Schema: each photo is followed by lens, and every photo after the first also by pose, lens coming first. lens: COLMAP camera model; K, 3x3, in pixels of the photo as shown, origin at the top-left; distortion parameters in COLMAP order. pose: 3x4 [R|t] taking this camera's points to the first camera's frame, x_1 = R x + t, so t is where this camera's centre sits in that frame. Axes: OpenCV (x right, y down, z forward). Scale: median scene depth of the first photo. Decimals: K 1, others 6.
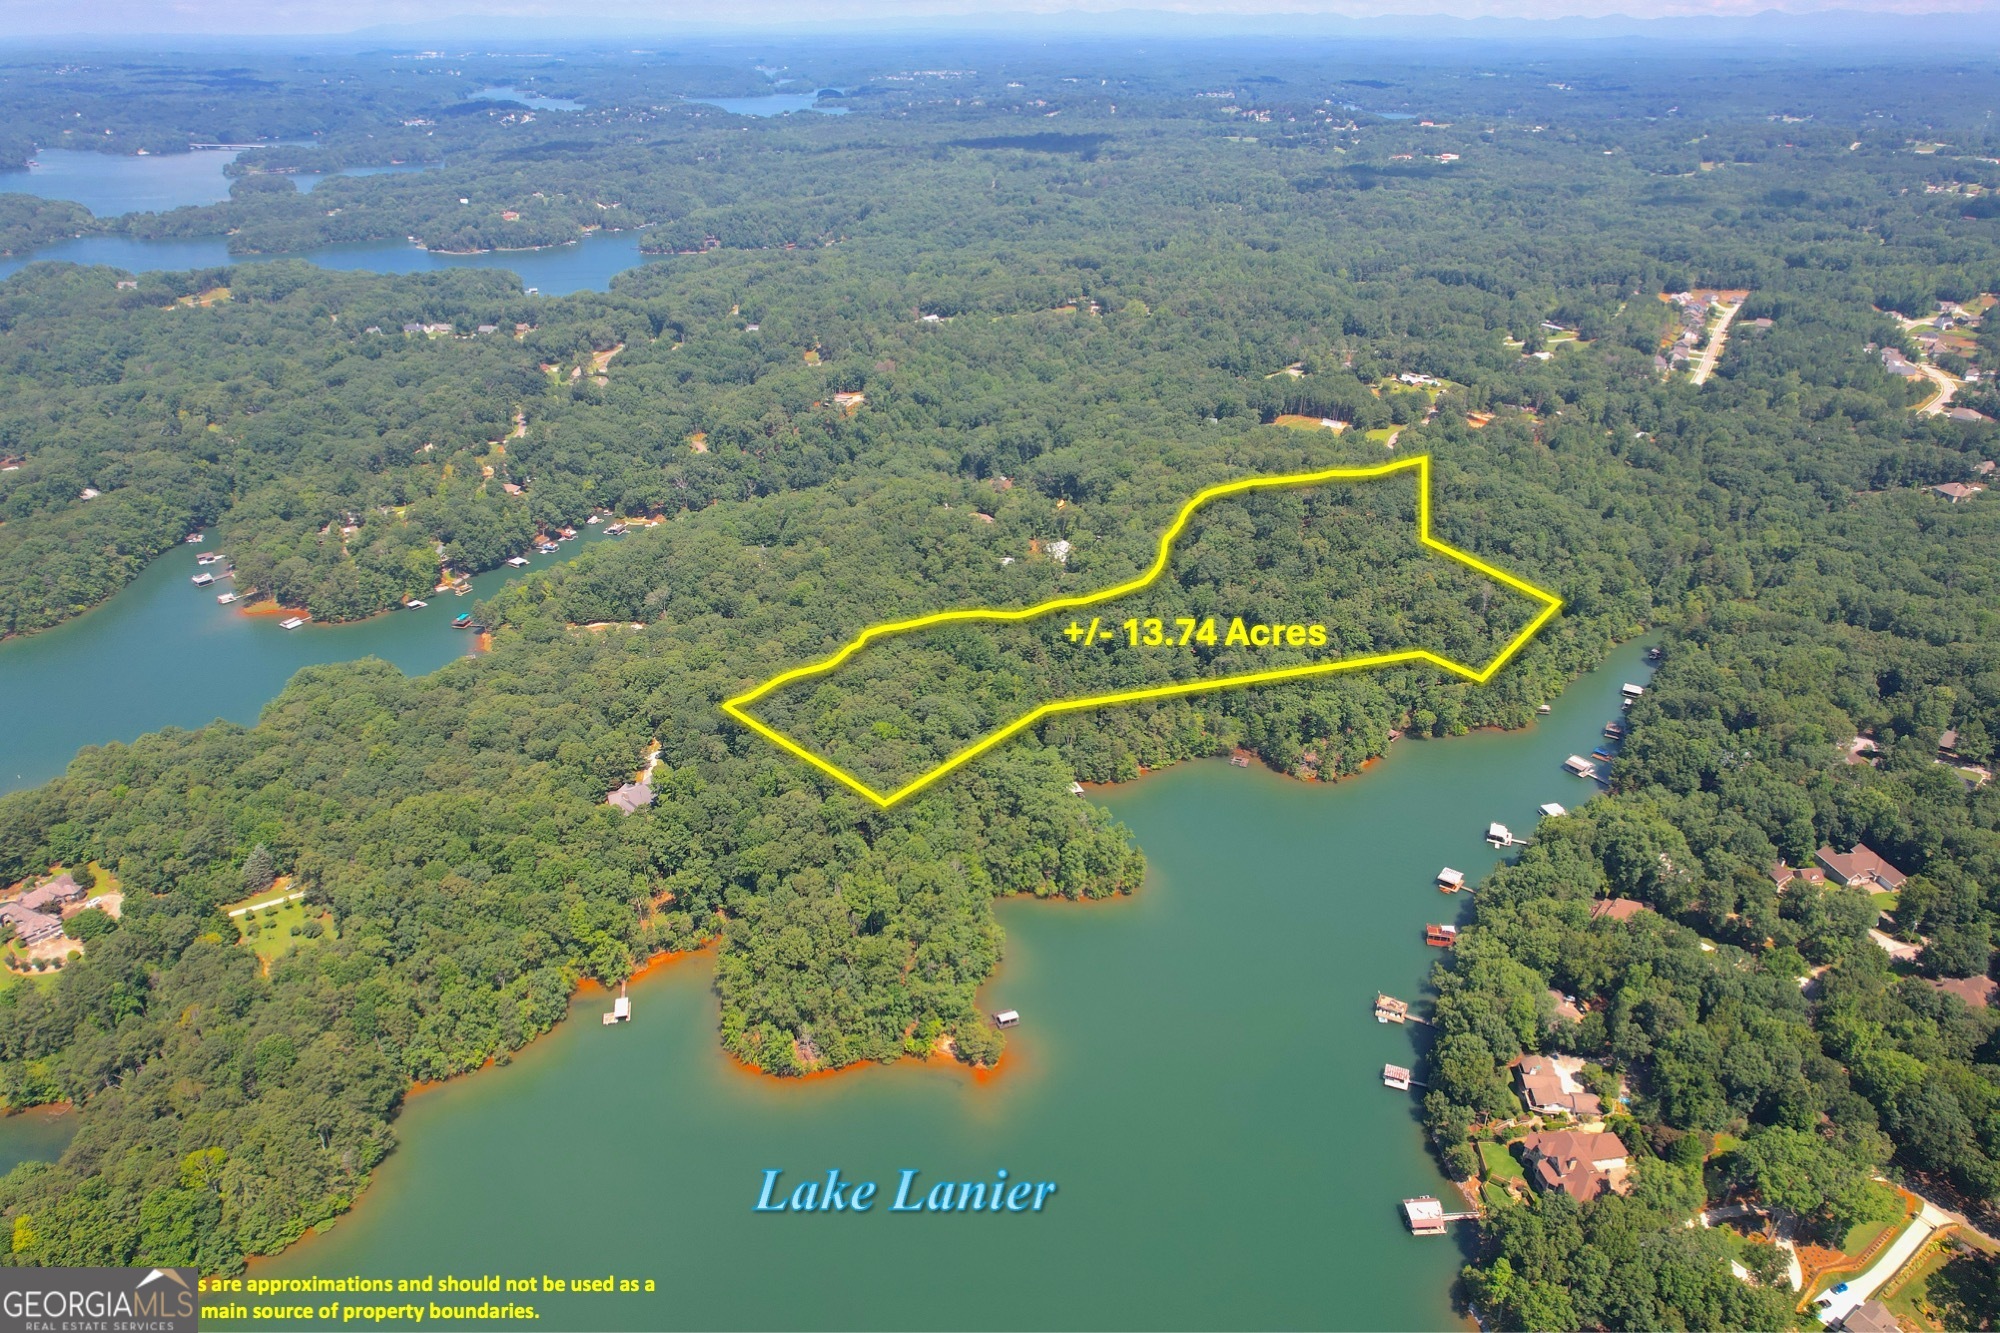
lens RADIAL K [[1279.9, 0, 1000.0], [0, 1279.9, 666.5], [0, 0, 1]] dist [-0.075171, 0.075522]
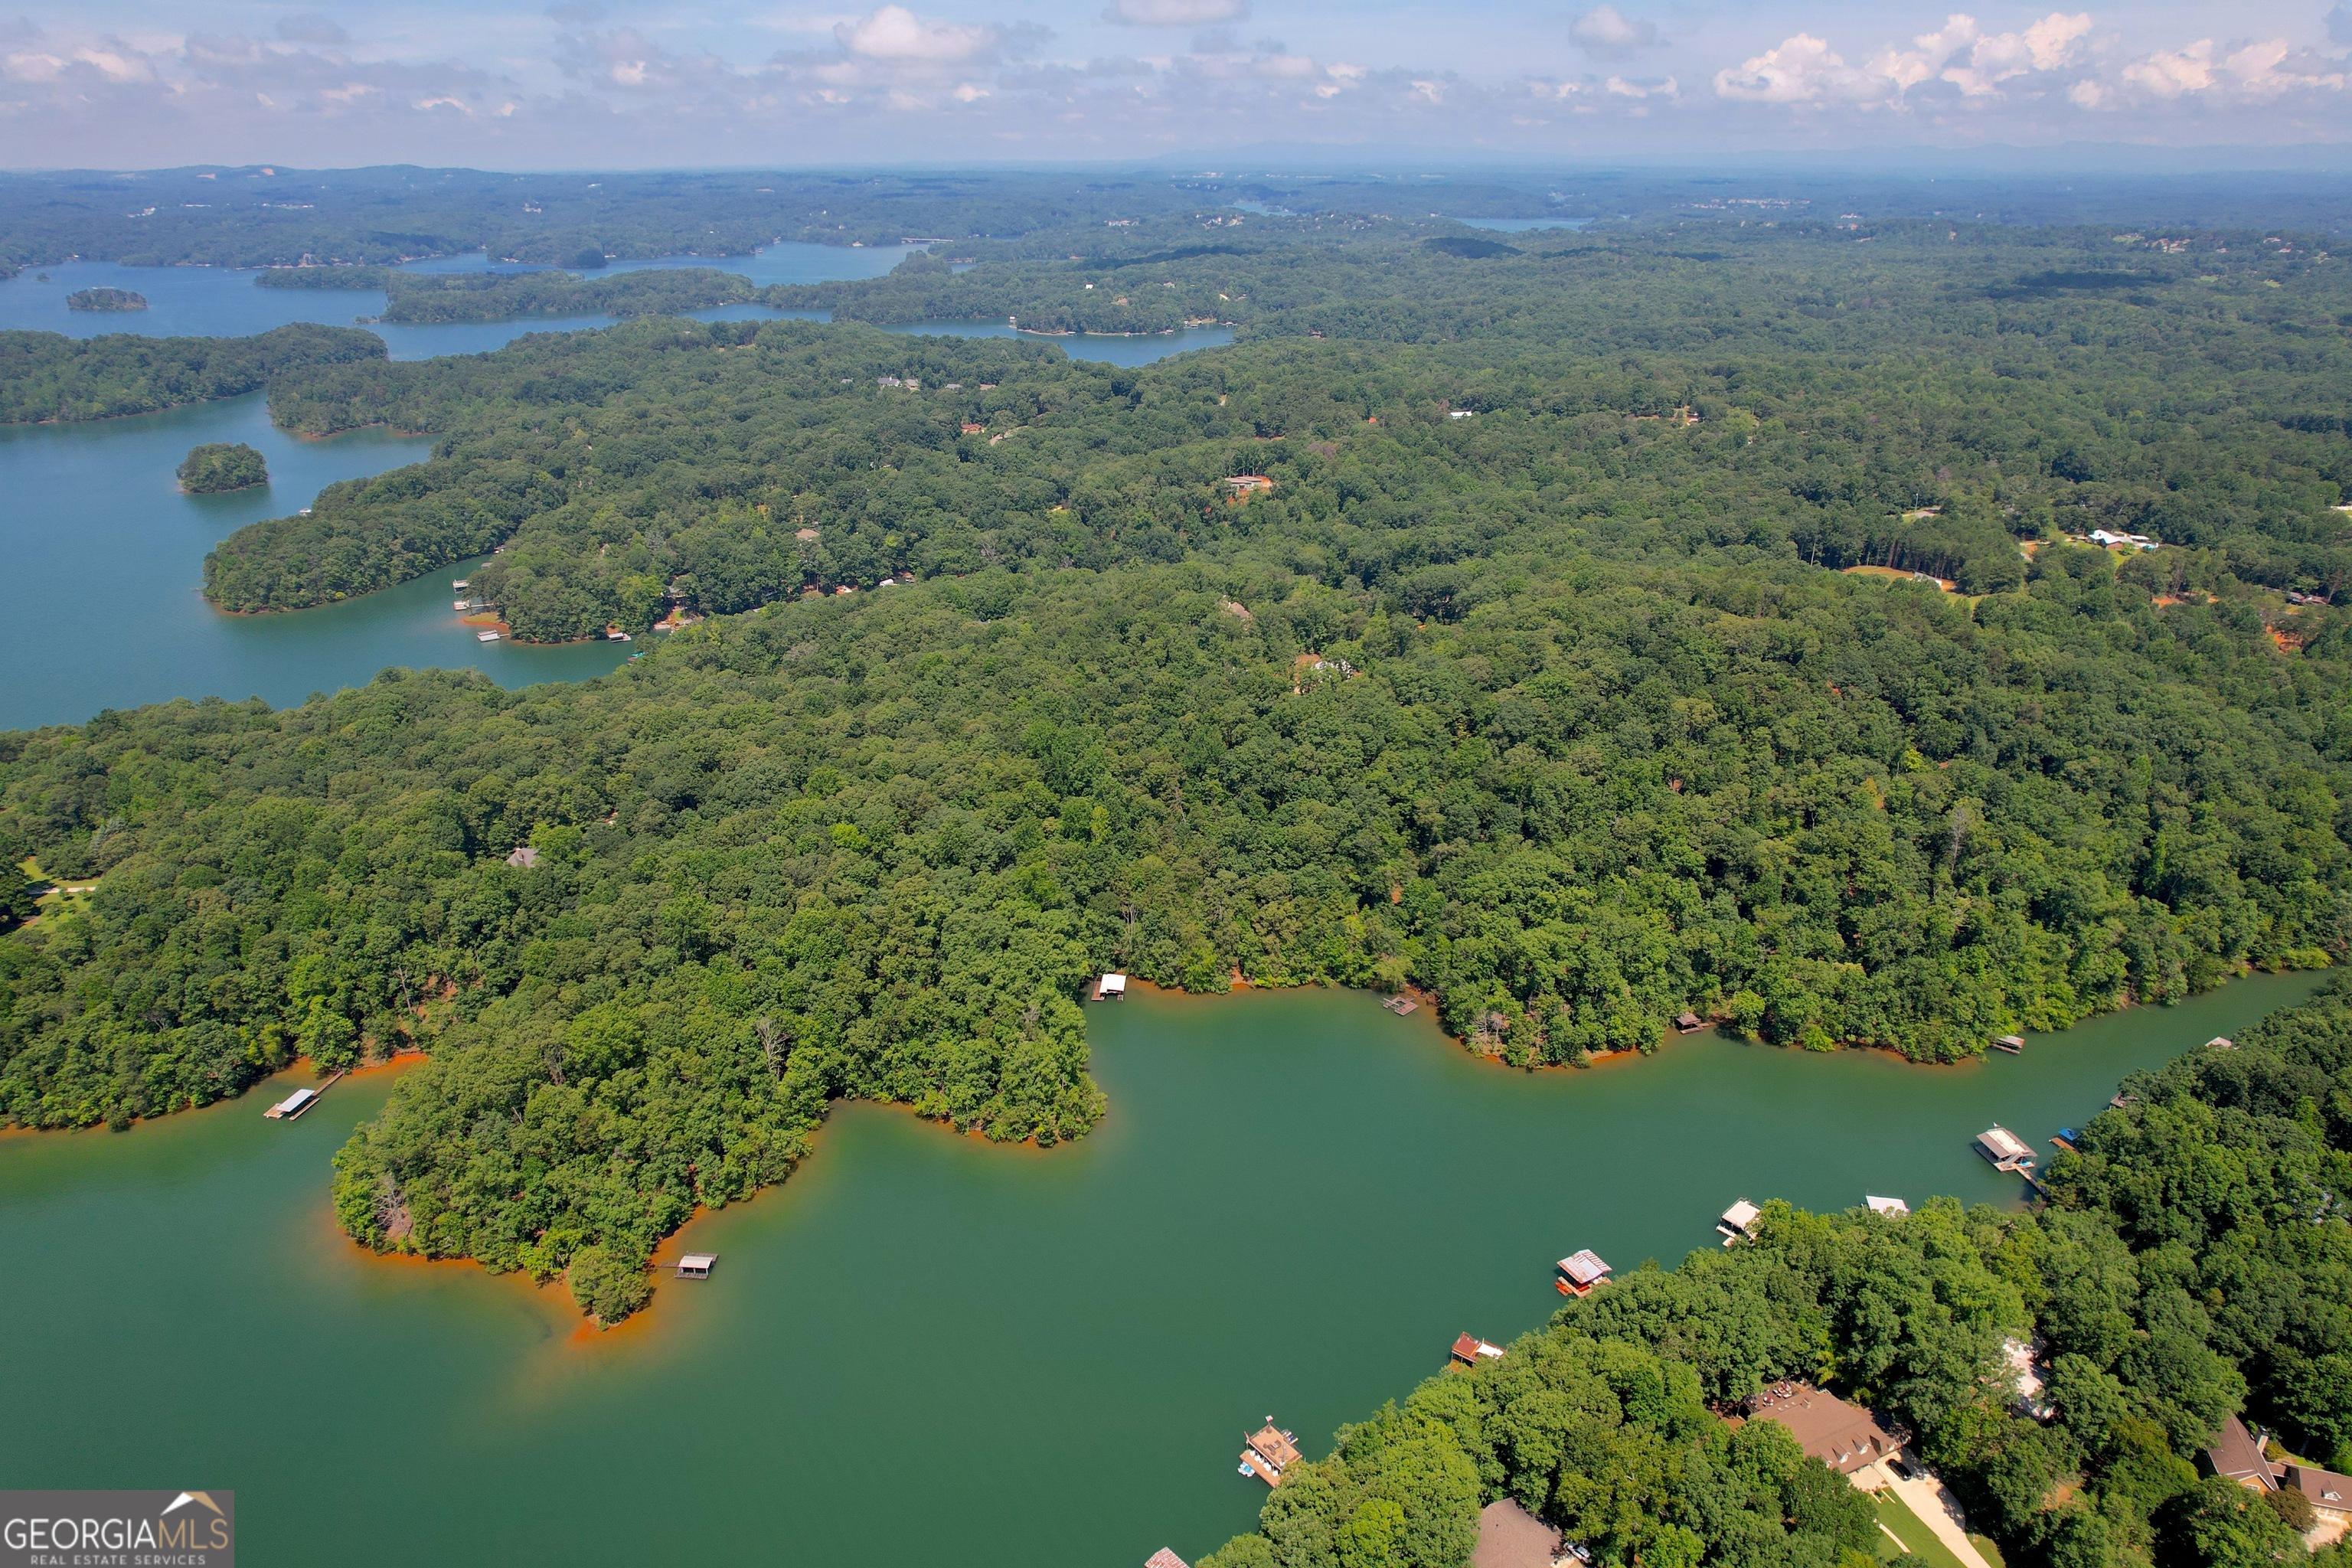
lens RADIAL K [[1505.2, 0, 1176.0], [0, 1505.2, 784.0], [0, 0, 1]] dist [-0.075171, 0.075522]
pose [[0.911892, 0.162443, -0.376915, 0.343013], [-0.189327, 0.981285, -0.035136, 0.015225], [0.364154, 0.103401, 0.925581, 0.275166]]
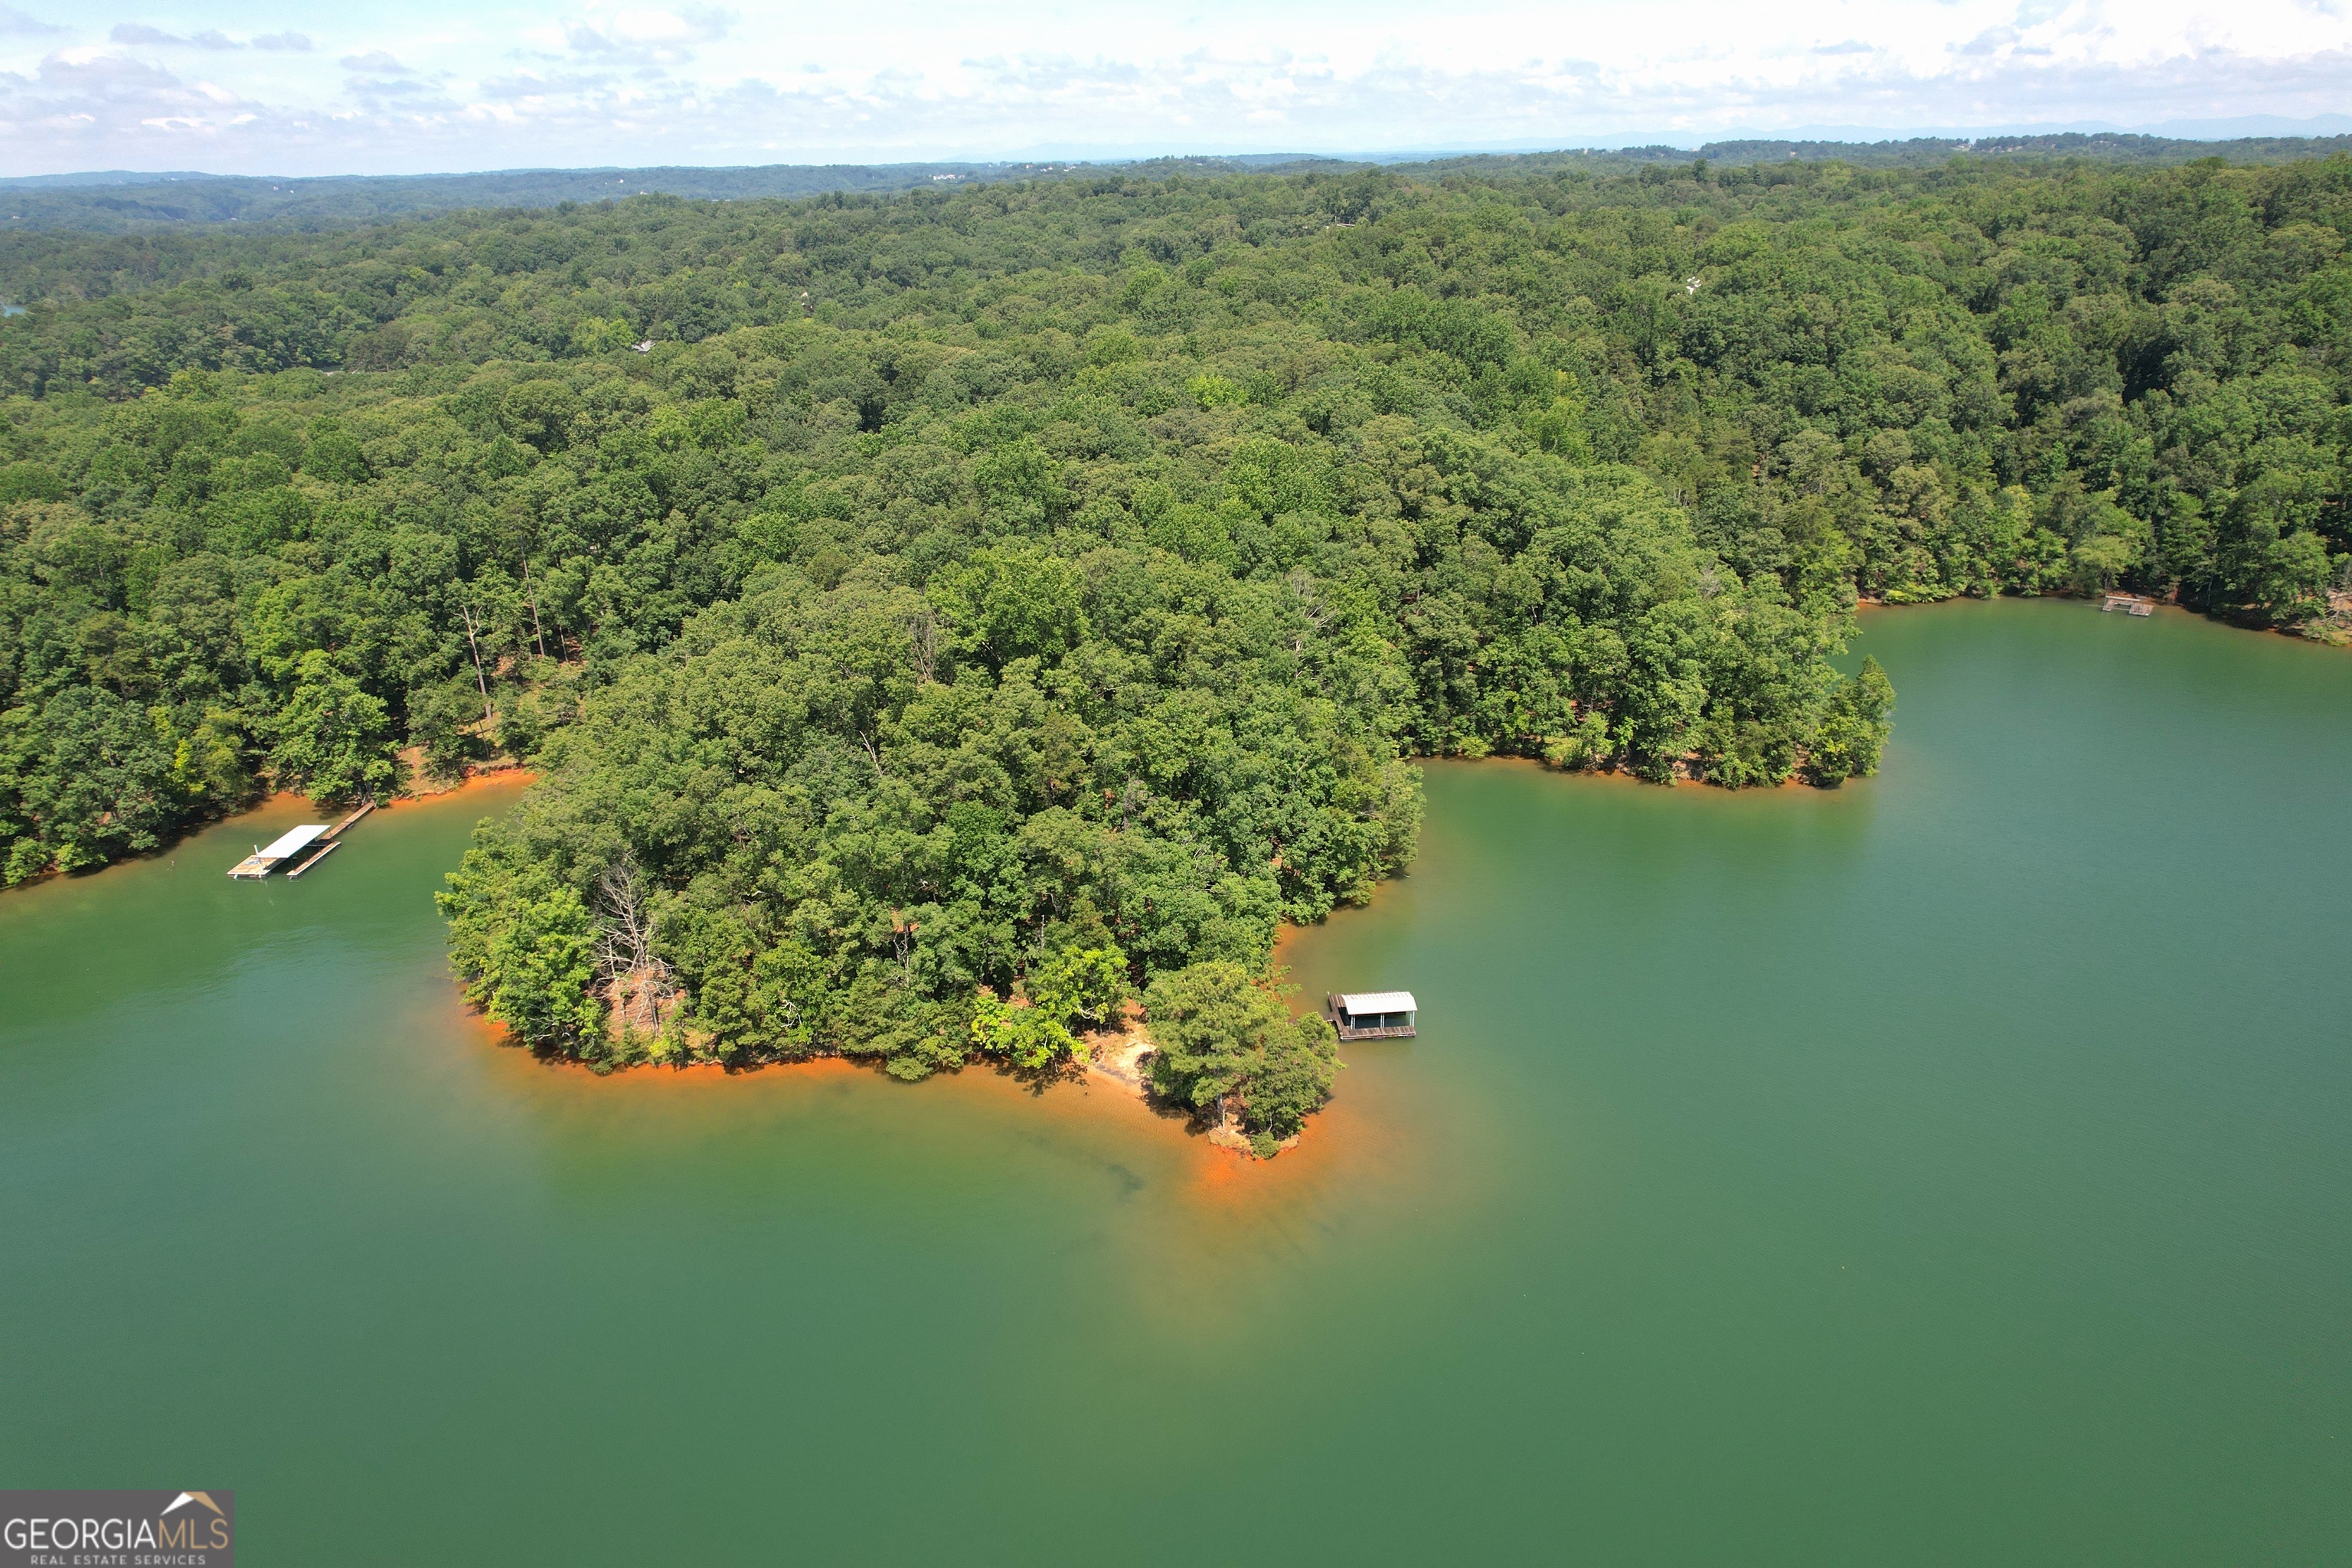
lens RADIAL K [[1505.2, 0, 1176.0], [0, 1505.2, 784.0], [0, 0, 1]] dist [-0.075171, 0.075522]
pose [[0.959695, 0.092165, -0.265501, 0.033719], [-0.110962, 0.992208, -0.056658, 0.184338], [0.258211, 0.083835, 0.962444, 0.492903]]
